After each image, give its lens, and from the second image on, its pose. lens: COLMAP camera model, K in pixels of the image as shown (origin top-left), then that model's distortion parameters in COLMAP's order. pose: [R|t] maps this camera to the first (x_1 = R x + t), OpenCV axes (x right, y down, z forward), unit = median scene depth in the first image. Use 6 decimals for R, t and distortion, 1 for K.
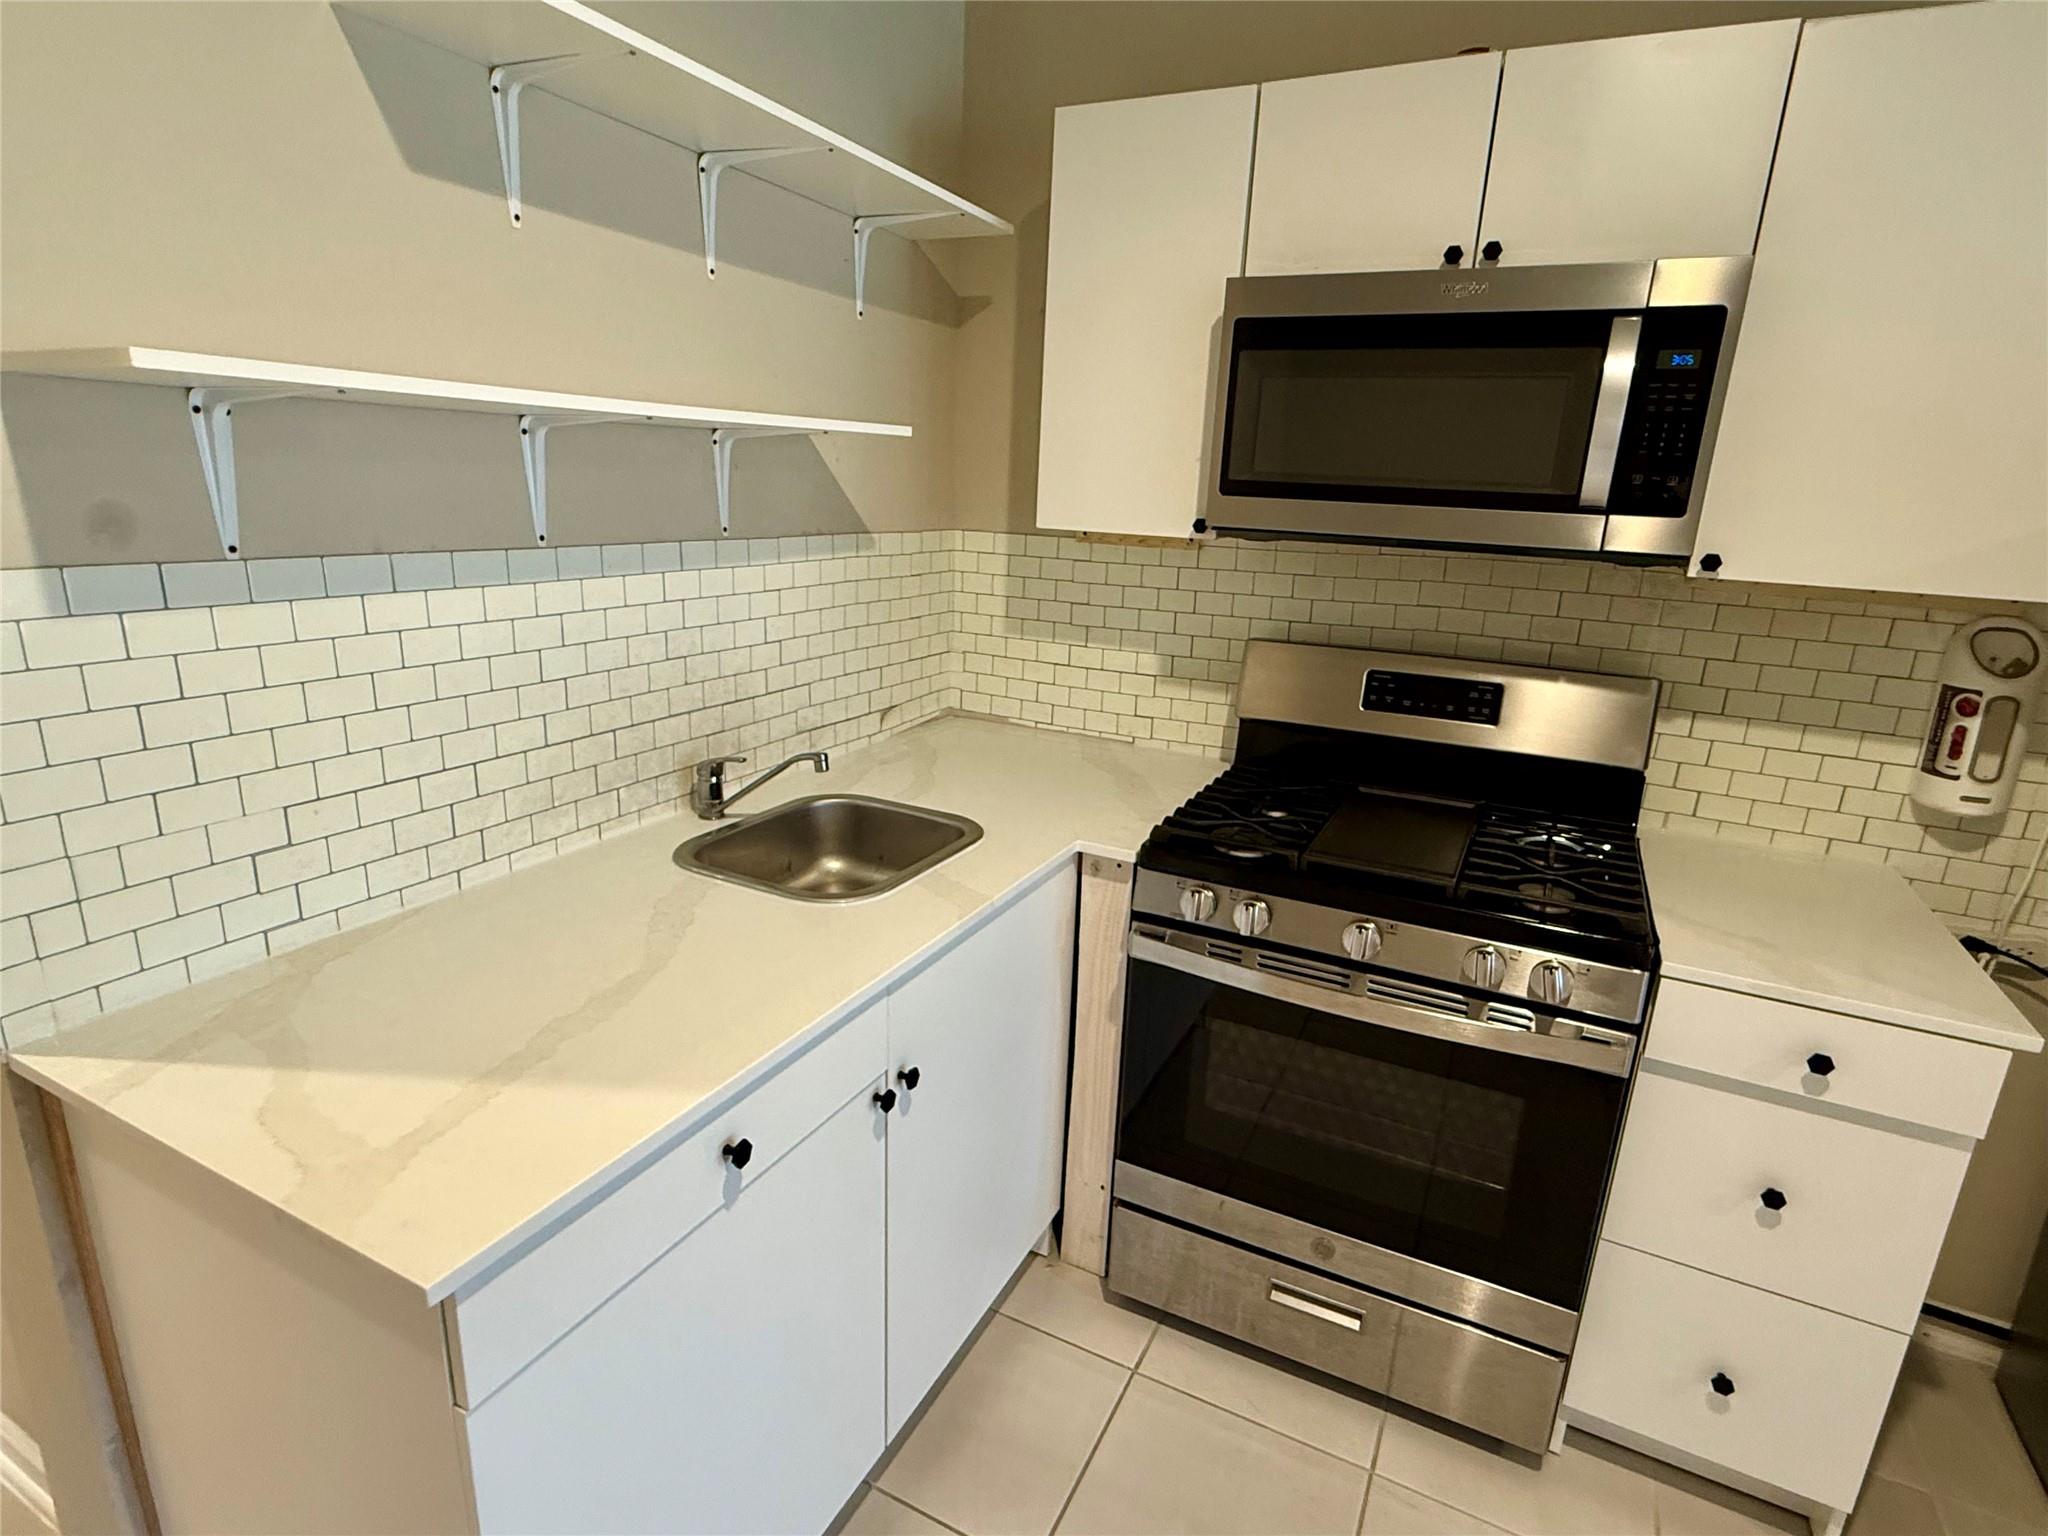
lens RADIAL K [[1055.6, 0, 1021.0], [0, 1055.6, 770.4], [0, 0, 1]] dist [0.000419, 0.001051]
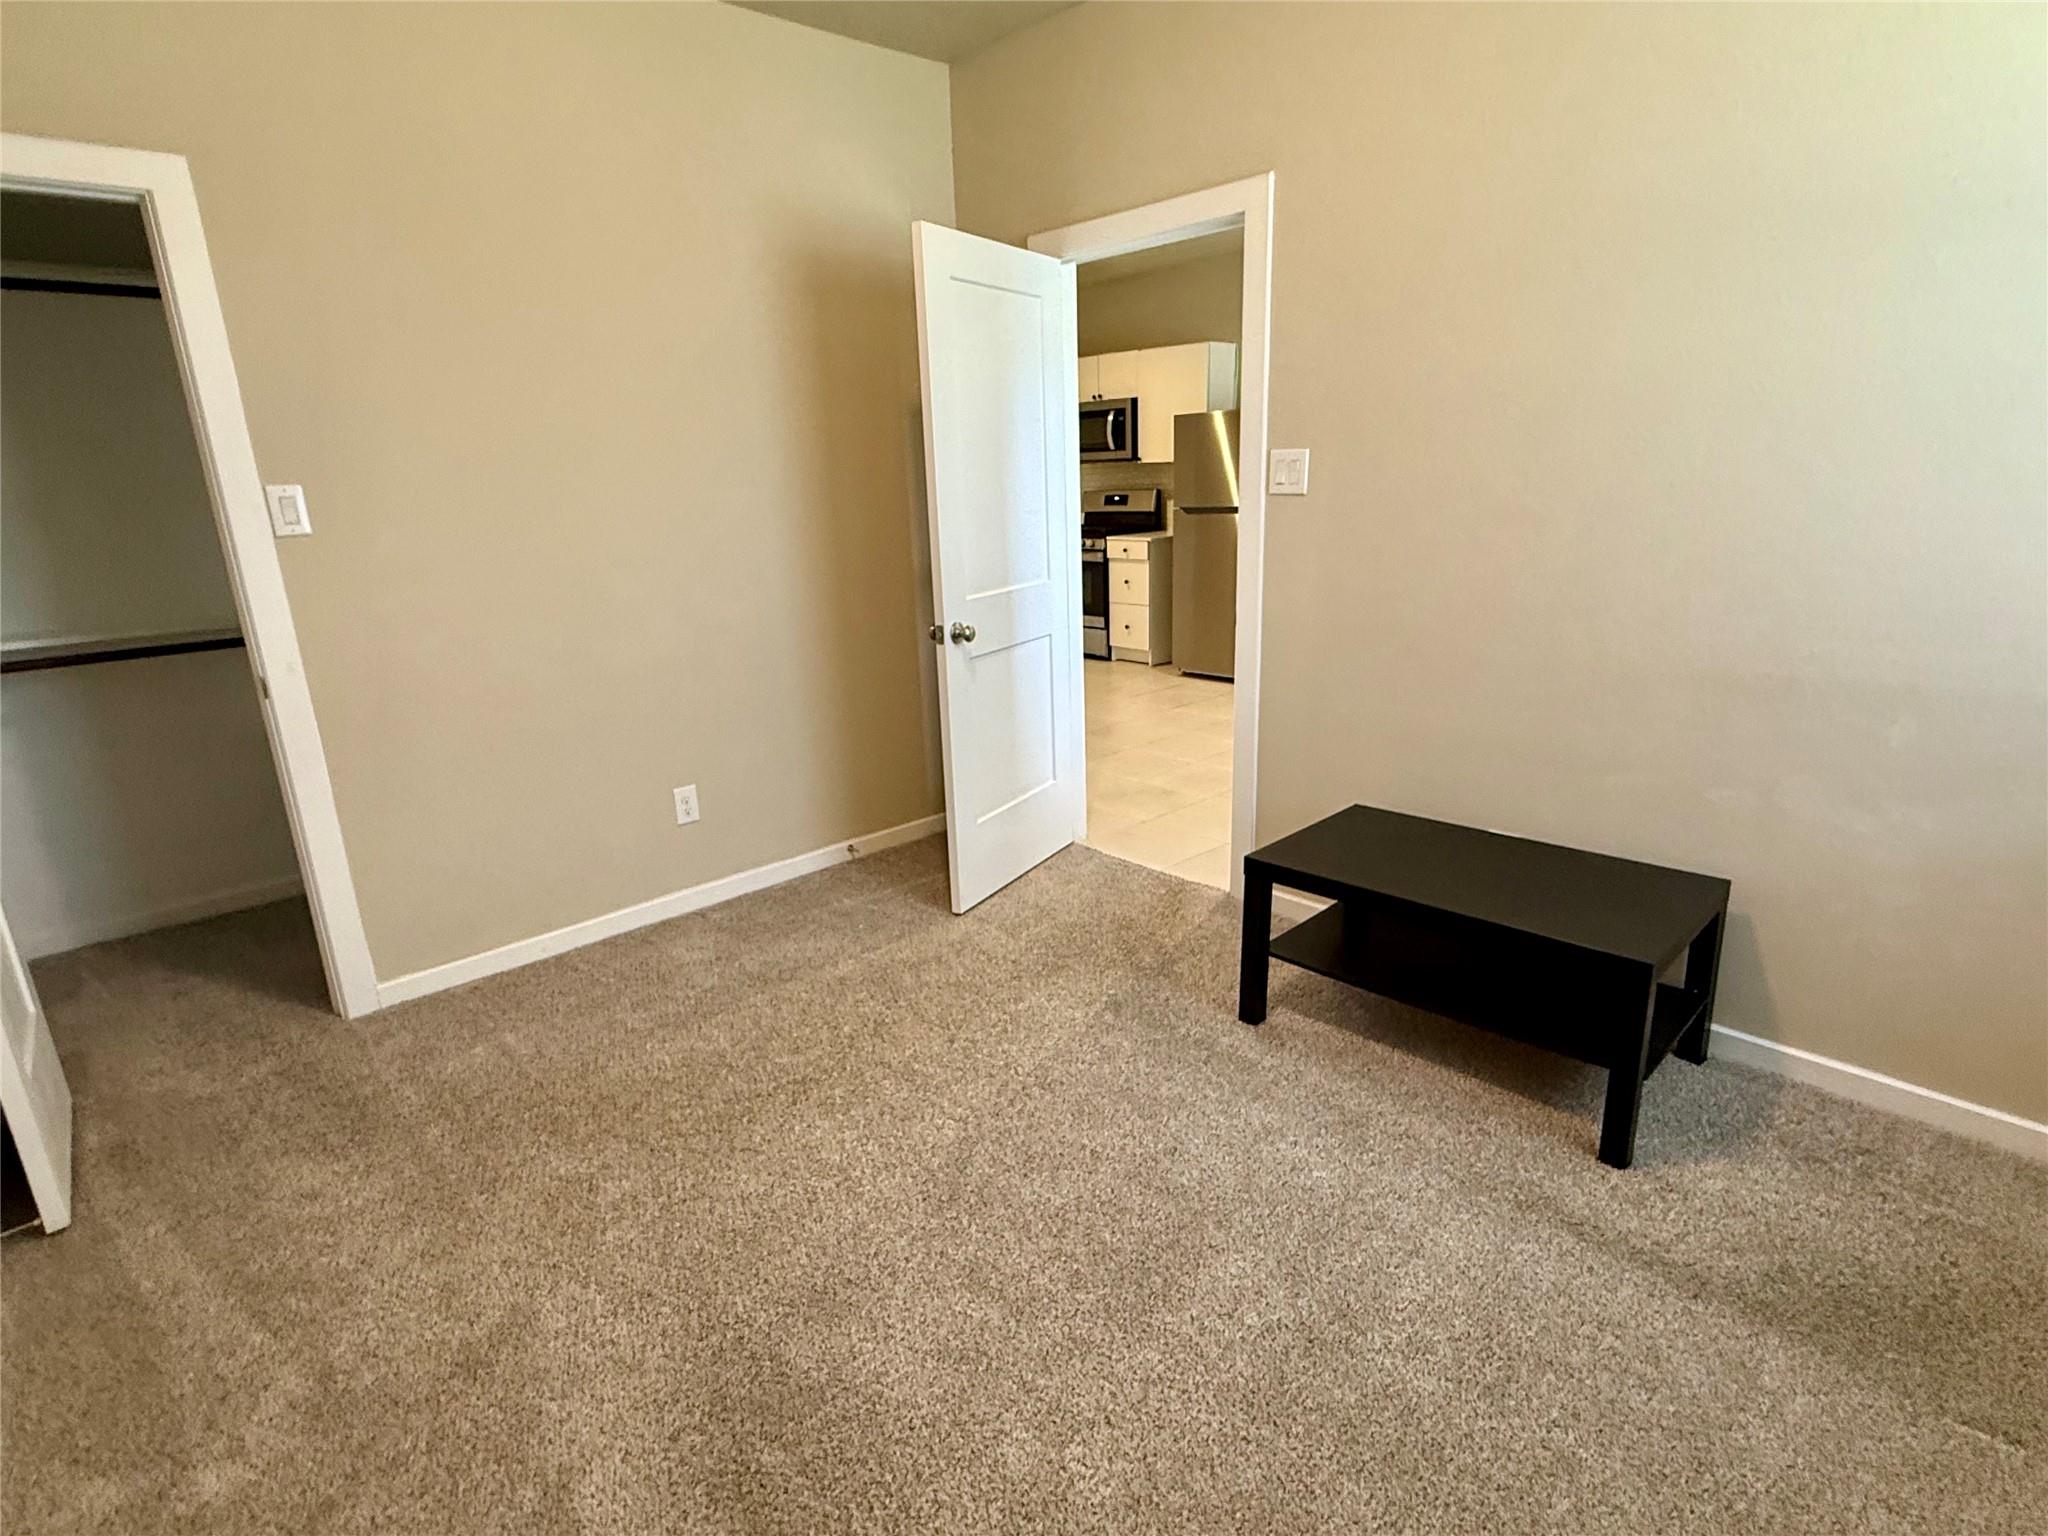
lens RADIAL K [[1055.6, 0, 1021.0], [0, 1055.6, 770.4], [0, 0, 1]] dist [0.000419, 0.001051]
pose [[0.931756, 0.027319, -0.362056, 1.677607], [-0.024508, 0.999623, 0.012357, 1.007427], [0.362257, -0.002640, 0.932074, -3.154857]]
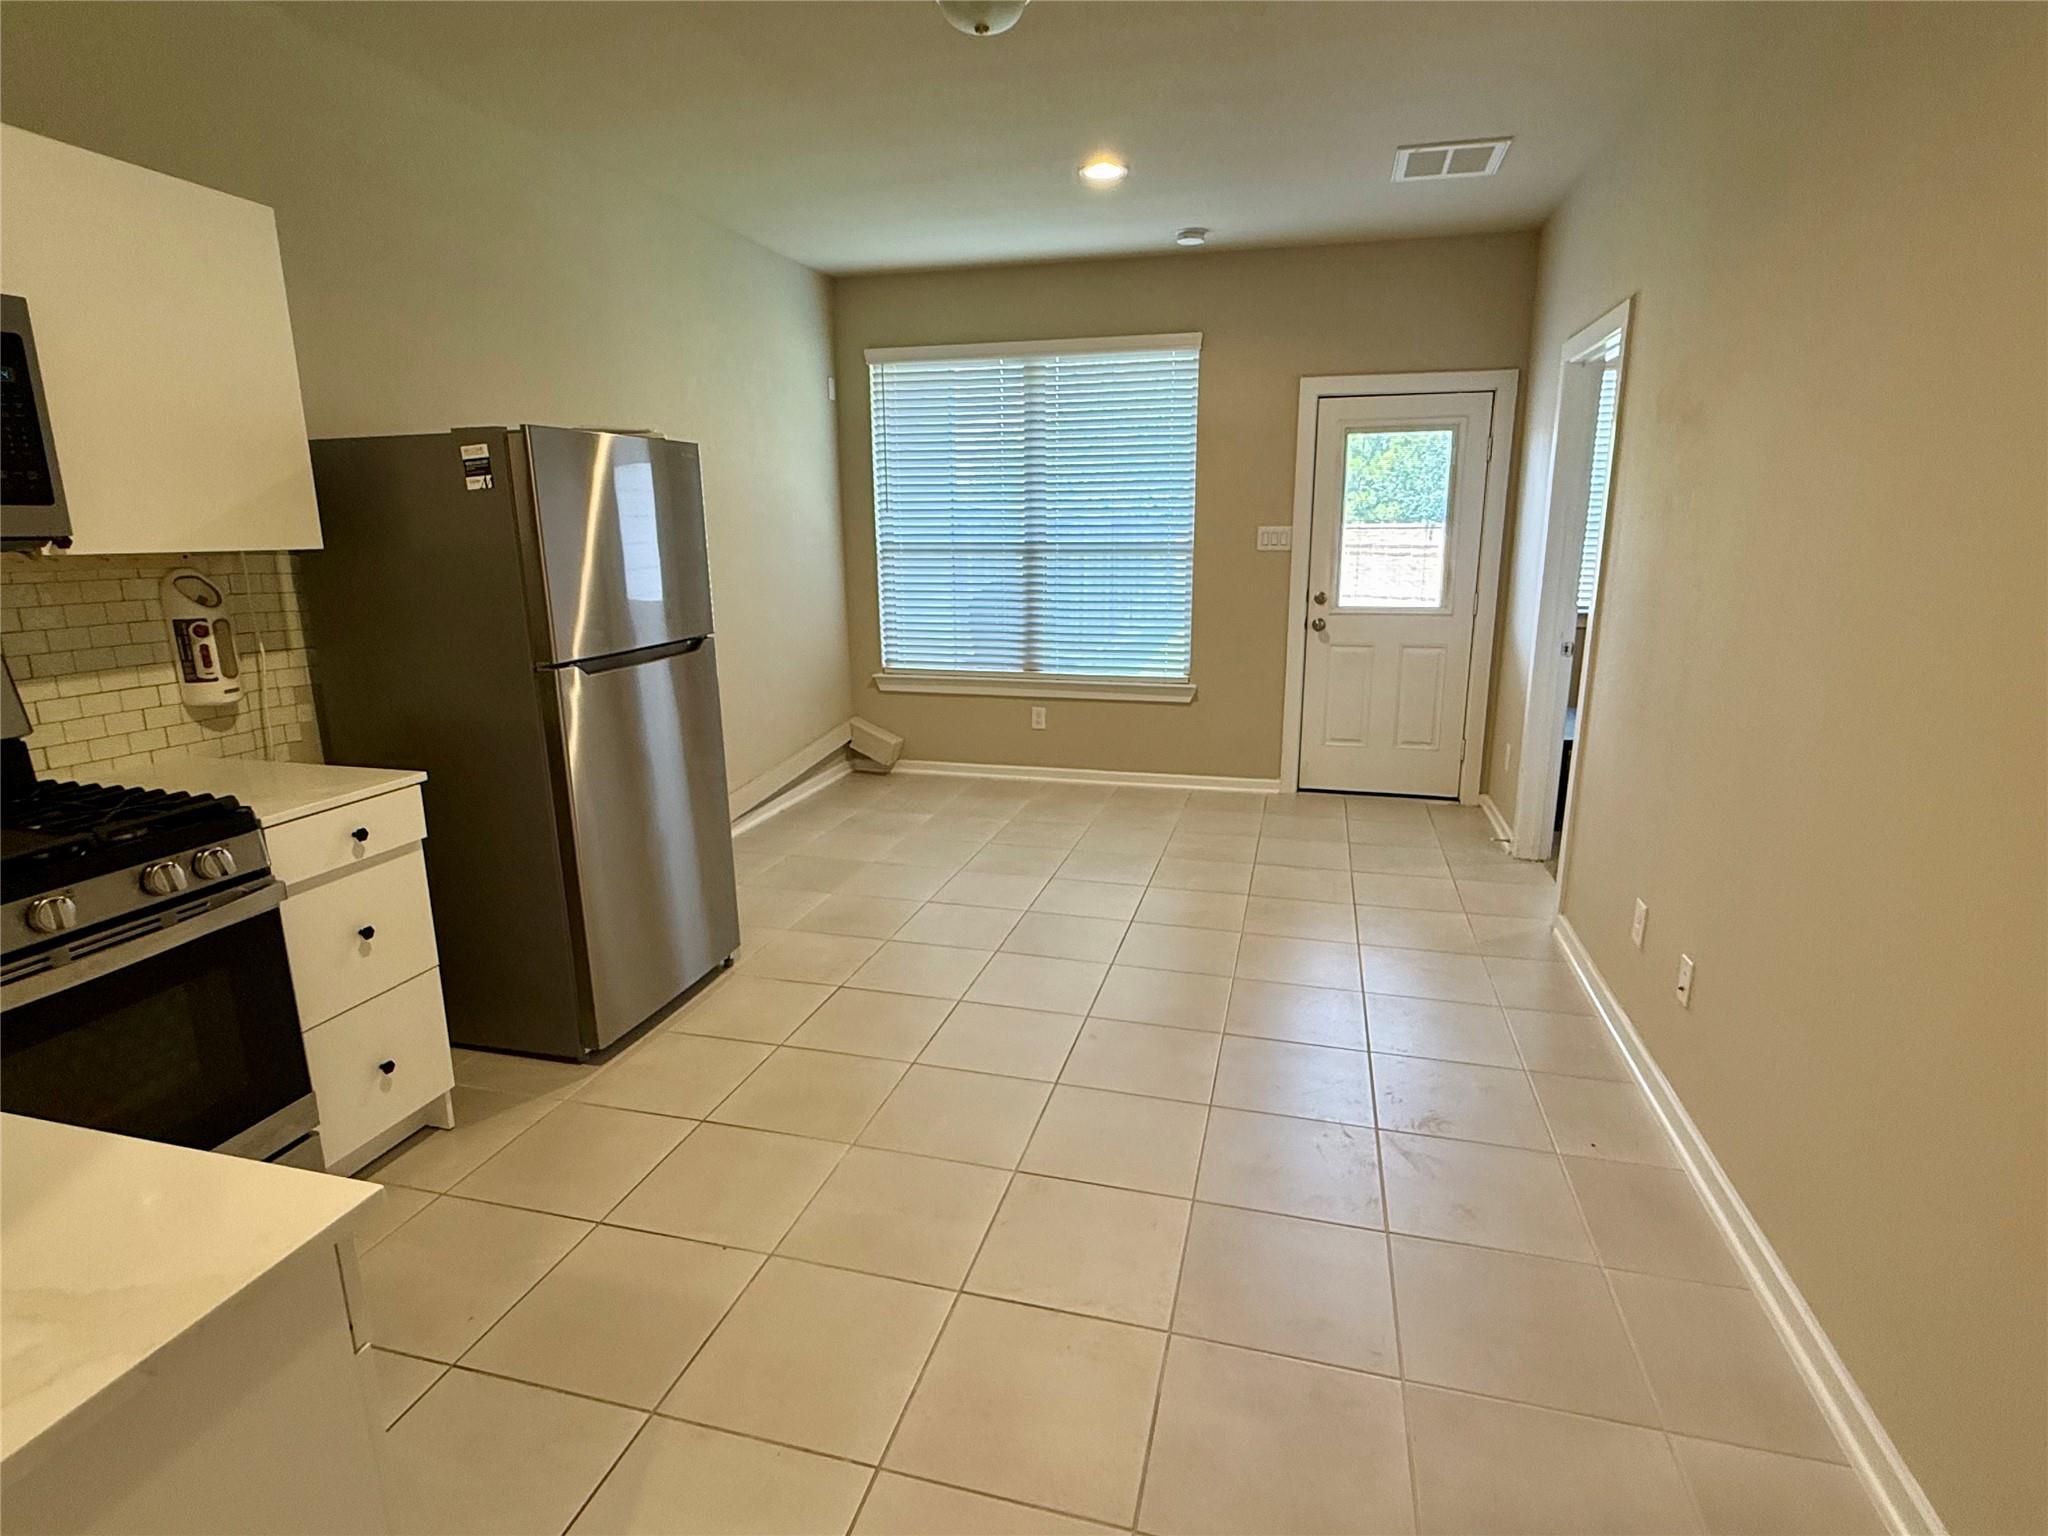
lens RADIAL K [[1055.6, 0, 1021.0], [0, 1055.6, 770.4], [0, 0, 1]] dist [0.000419, 0.001051]
pose [[-0.203492, -0.262595, 0.943204, -0.712058], [0.263261, 0.913207, 0.311041, -0.037299], [-0.943019, 0.311604, -0.116699, 0.152696]]
